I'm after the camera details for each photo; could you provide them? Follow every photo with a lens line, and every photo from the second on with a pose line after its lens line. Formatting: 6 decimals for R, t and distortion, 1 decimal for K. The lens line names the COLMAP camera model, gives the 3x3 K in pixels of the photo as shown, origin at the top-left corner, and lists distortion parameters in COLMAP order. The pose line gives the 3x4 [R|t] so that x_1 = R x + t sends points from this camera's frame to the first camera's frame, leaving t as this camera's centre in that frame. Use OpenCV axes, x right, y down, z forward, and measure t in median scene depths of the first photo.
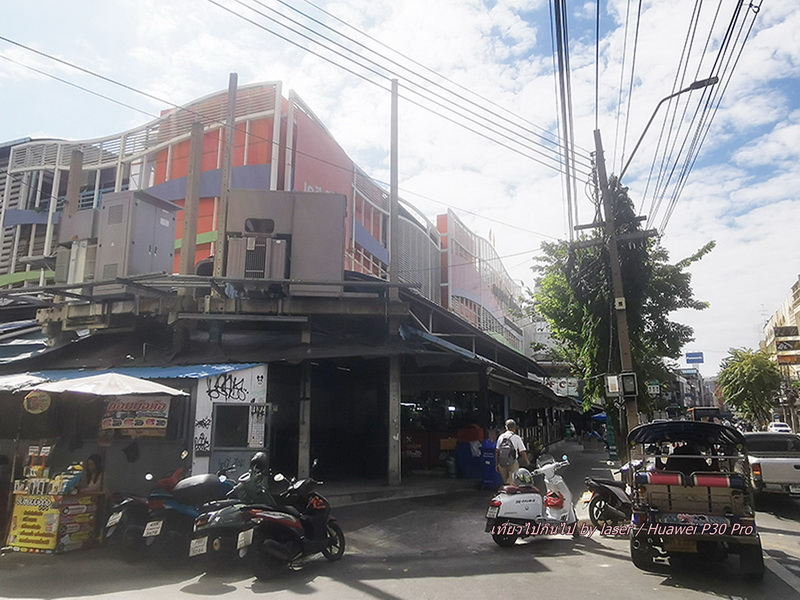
lens RADIAL K [[602.1, 0, 399.7], [0, 602.1, 298.4], [0, 0, 1]] dist [-0.006332, 0.000948]
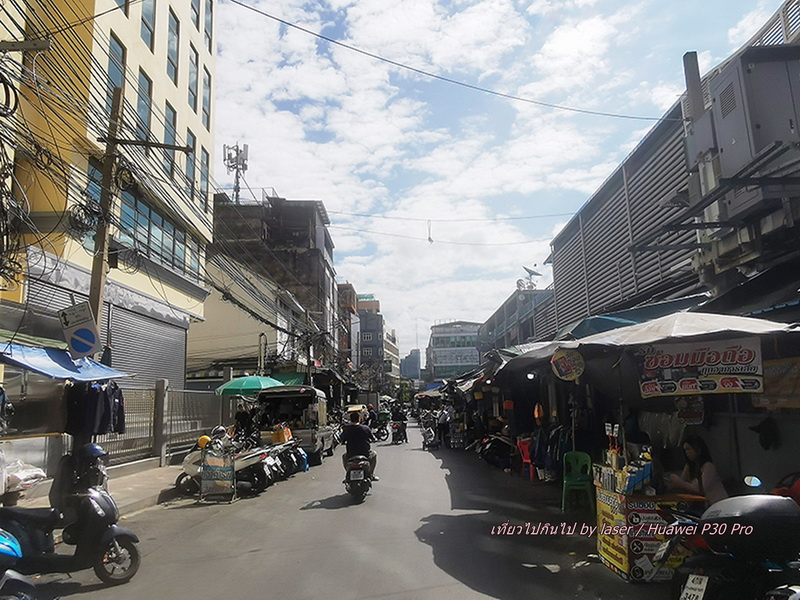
lens RADIAL K [[602.1, 0, 400.2], [0, 602.1, 302.8], [0, 0, 1]] dist [-0.006332, 0.000948]
pose [[0.354577, -0.167162, -0.919963, 0.008463], [0.217130, 0.971714, -0.092878, 0.111466], [0.909466, -0.166820, 0.380844, 0.490980]]
